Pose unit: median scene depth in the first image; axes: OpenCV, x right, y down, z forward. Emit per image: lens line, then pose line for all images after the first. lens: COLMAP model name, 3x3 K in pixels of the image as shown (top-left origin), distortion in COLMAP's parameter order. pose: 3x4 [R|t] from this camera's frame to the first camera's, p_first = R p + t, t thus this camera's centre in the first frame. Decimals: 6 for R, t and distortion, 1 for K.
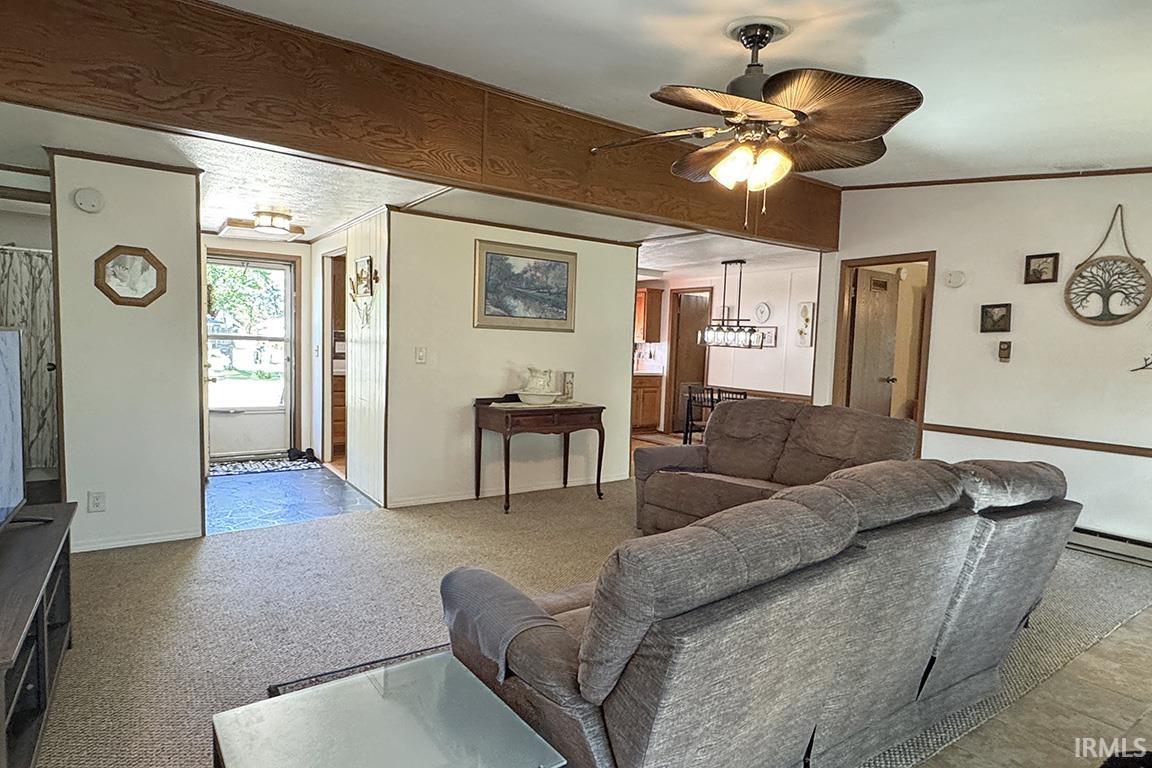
lens RADIAL K [[628.6, 0, 570.8], [0, 628.6, 388.8], [0, 0, 1]] dist [-0.006956, -0.000953]
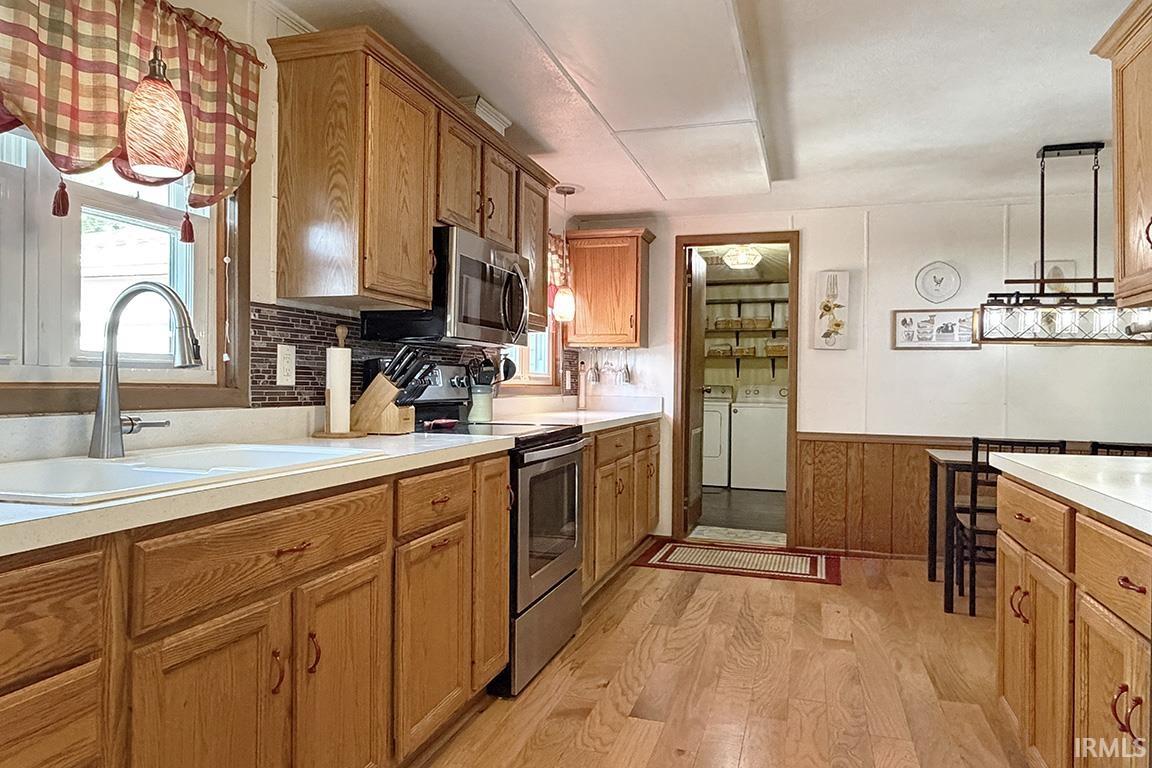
lens RADIAL K [[720.8, 0, 585.5], [0, 720.8, 380.0], [0, 0, 1]] dist [0.002352, -0.002246]
pose [[0.790691, -0.036575, 0.611122, -0.292504], [0.068092, 0.997274, -0.028414, -0.047164], [-0.608417, 0.064079, 0.791027, 0.765934]]
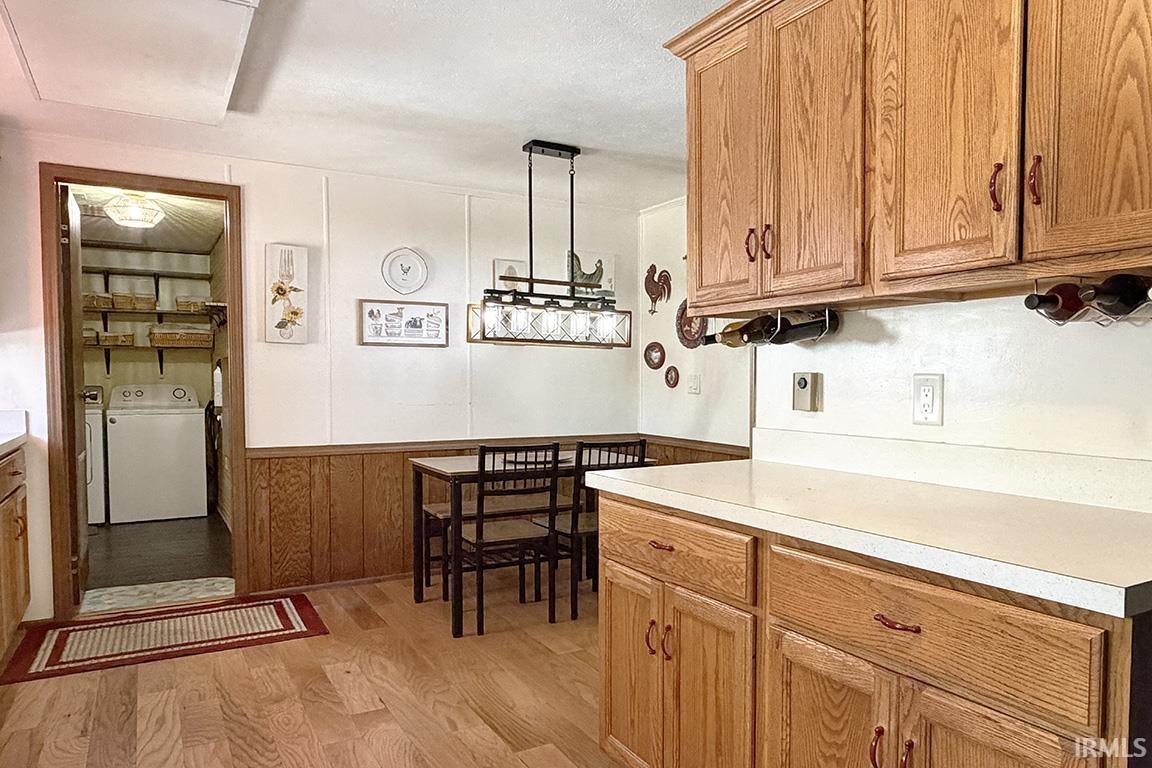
lens RADIAL K [[766.5, 0, 599.2], [0, 766.5, 415.2], [0, 0, 1]] dist [-0.000406, -0.000017]
pose [[0.080624, -0.097717, 0.991943, -0.257409], [0.071850, 0.993164, 0.091998, -0.060915], [-0.994152, 0.063854, 0.087094, 0.872089]]
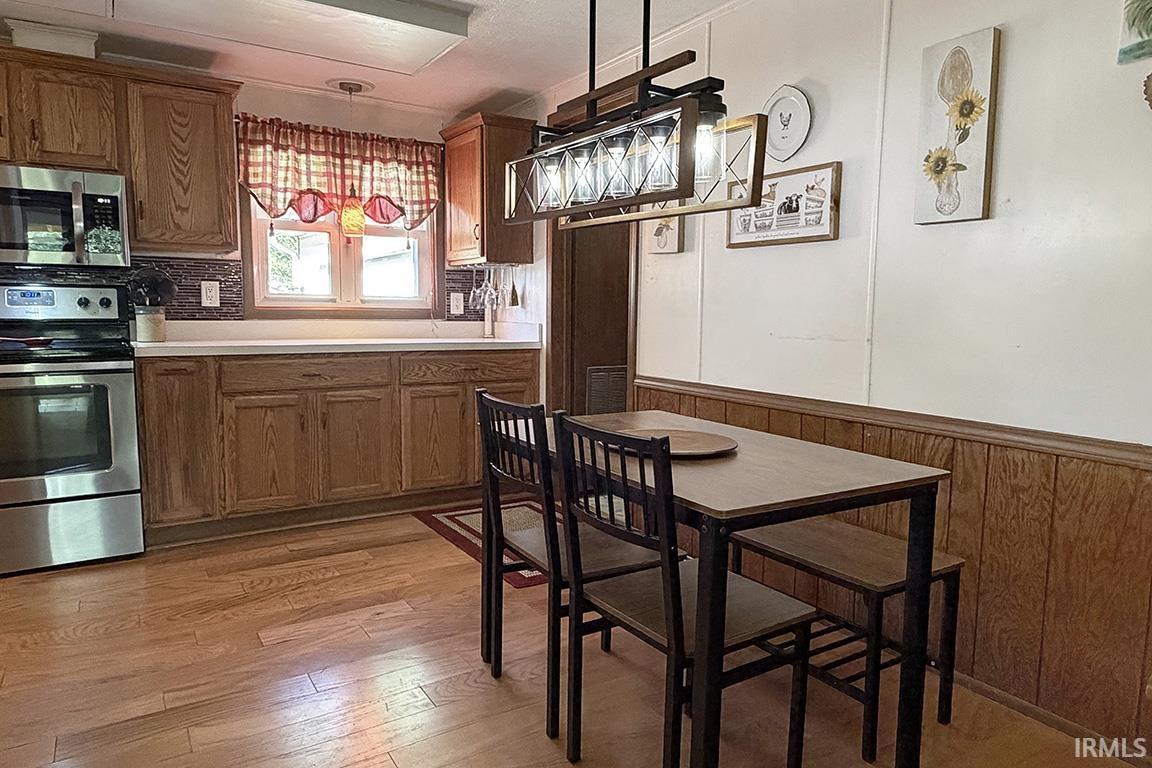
lens RADIAL K [[720.8, 0, 570.3], [0, 720.8, 385.3], [0, 0, 1]] dist [0.002352, -0.002246]
pose [[0.998622, -0.032689, -0.041057, 0.230779], [0.034222, 0.998721, 0.037208, -0.017726], [0.039788, -0.038561, 0.998464, 0.709135]]
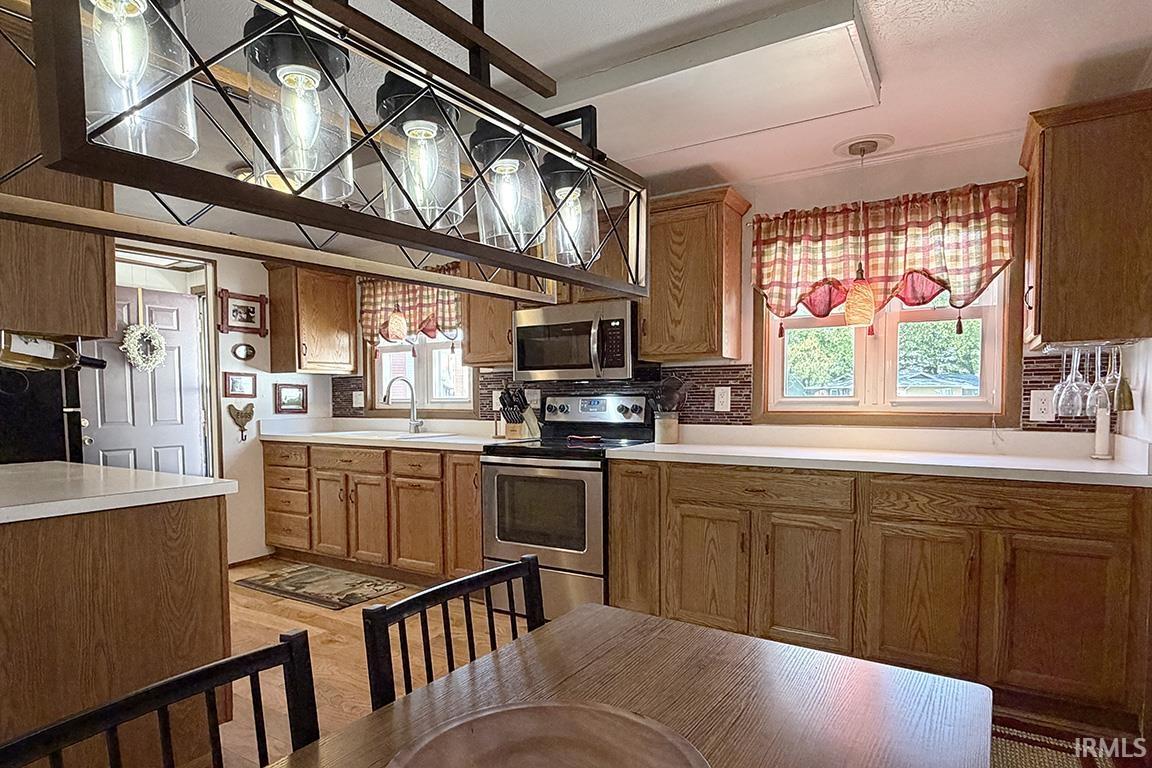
lens RADIAL K [[640.6, 0, 585.6], [0, 640.6, 431.2], [0, 0, 1]] dist [-0.002881, 0.000353]
pose [[0.403060, -0.002882, -0.915169, 0.340378], [-0.037307, 0.999112, -0.019577, -0.035879], [0.914413, 0.042033, 0.402595, 0.930800]]
